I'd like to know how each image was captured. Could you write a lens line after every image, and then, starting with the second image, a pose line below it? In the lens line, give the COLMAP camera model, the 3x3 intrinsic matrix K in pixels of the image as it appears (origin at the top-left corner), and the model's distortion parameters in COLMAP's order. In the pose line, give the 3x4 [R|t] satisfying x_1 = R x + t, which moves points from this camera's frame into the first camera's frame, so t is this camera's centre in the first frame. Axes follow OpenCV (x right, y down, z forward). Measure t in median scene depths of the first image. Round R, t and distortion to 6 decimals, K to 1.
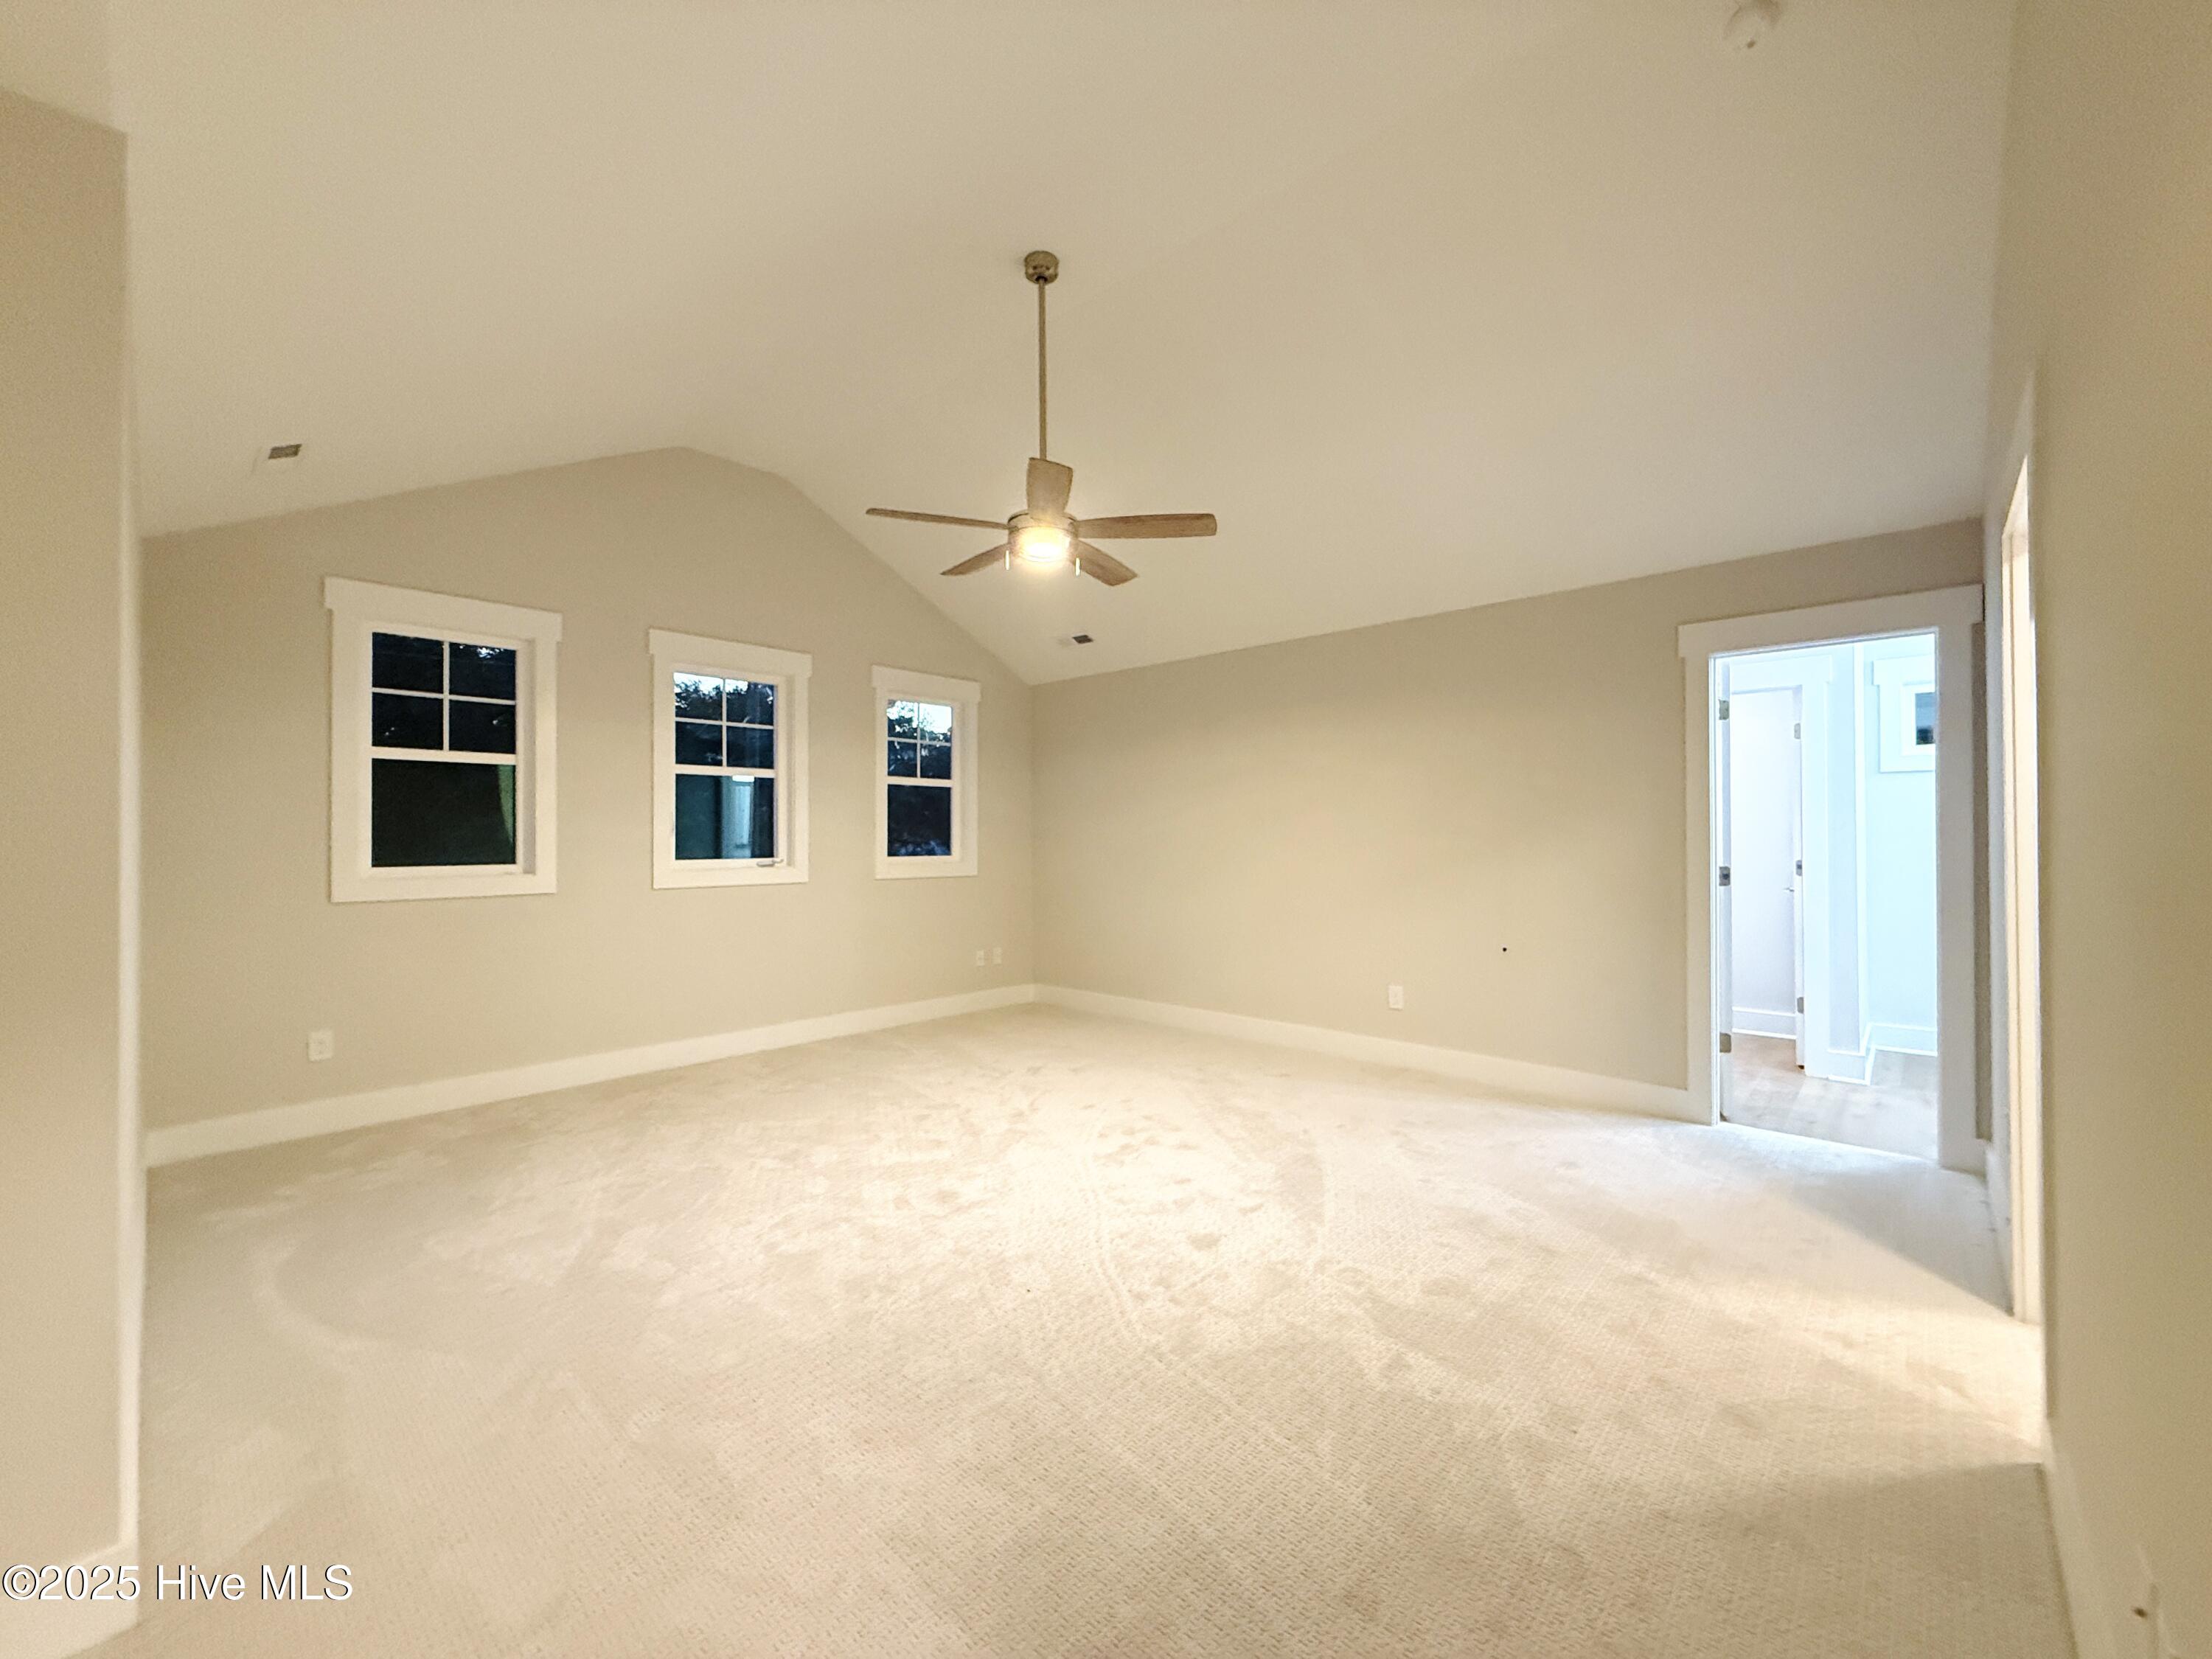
lens RADIAL K [[887.7, 0, 1106.0], [0, 887.7, 829.5], [0, 0, 1]] dist [0.019917, -0.000008]
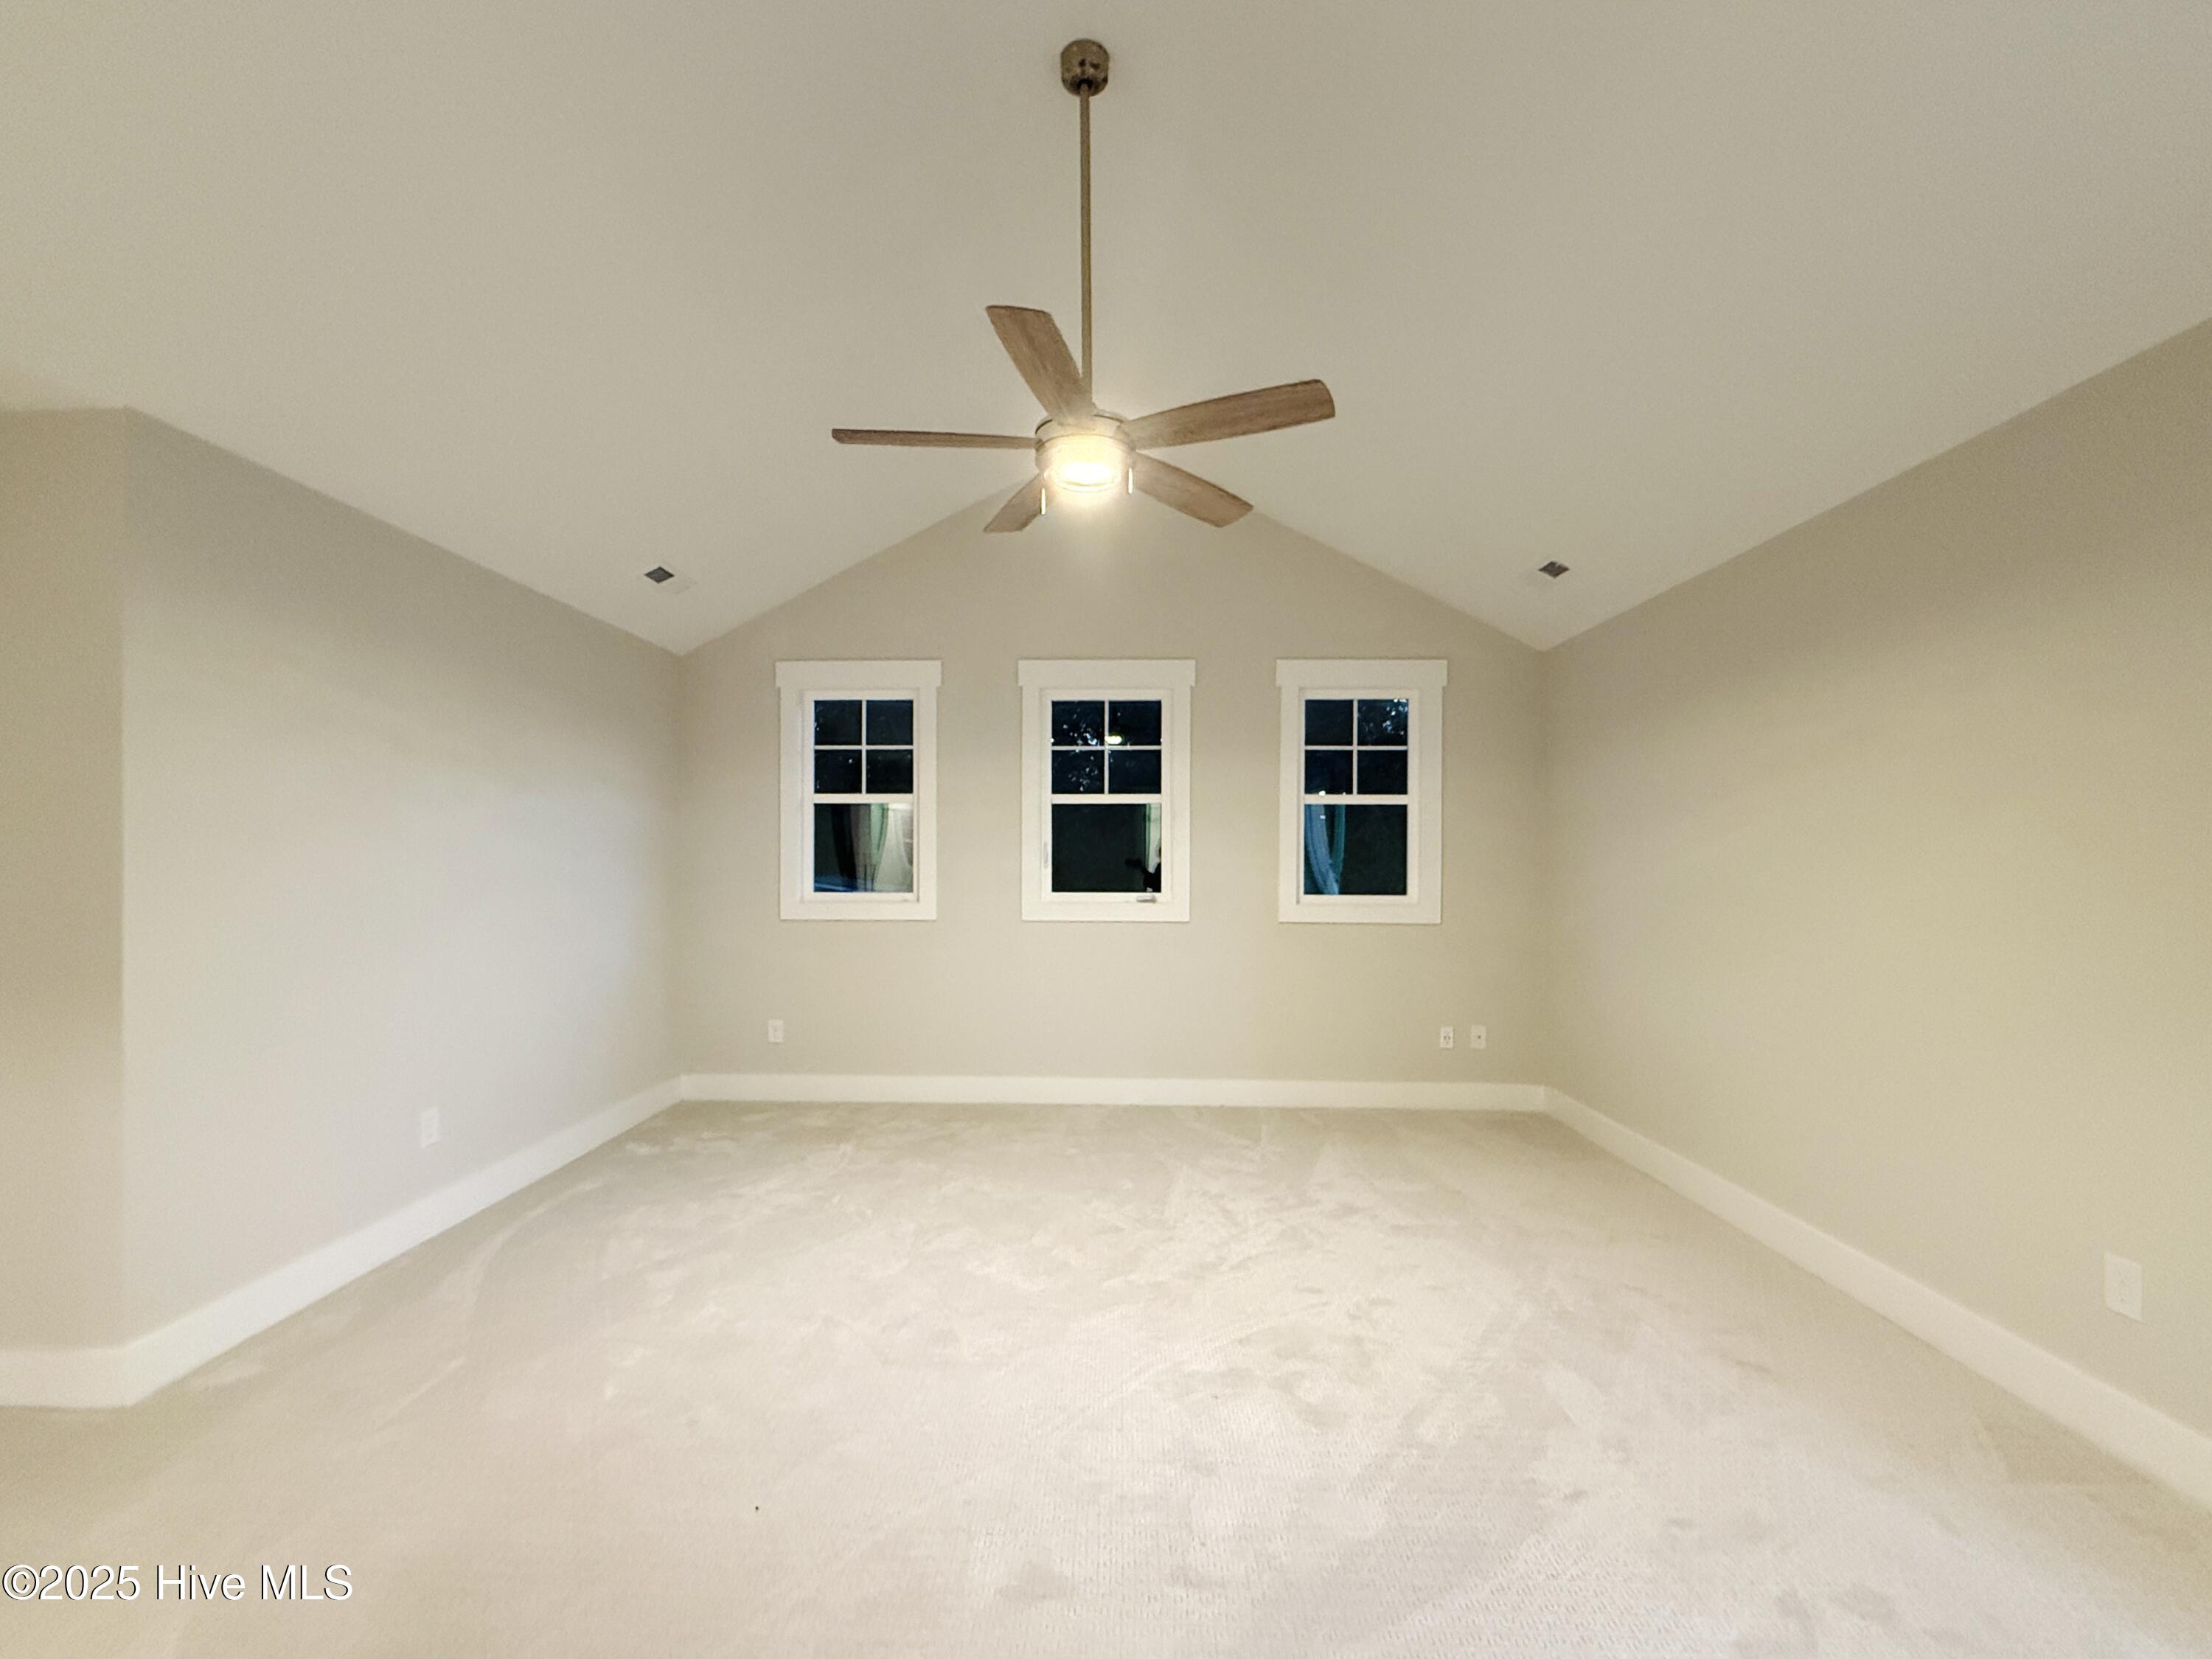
lens RADIAL K [[941.0, 0, 1104.4], [0, 941.0, 852.5], [0, 0, 1]] dist [0.001426, -0.000008]
pose [[0.655799, -0.008980, -0.754882, 0.398619], [0.000610, 0.999935, -0.011366, 0.003046], [0.754935, 0.006993, 0.655762, 0.437345]]
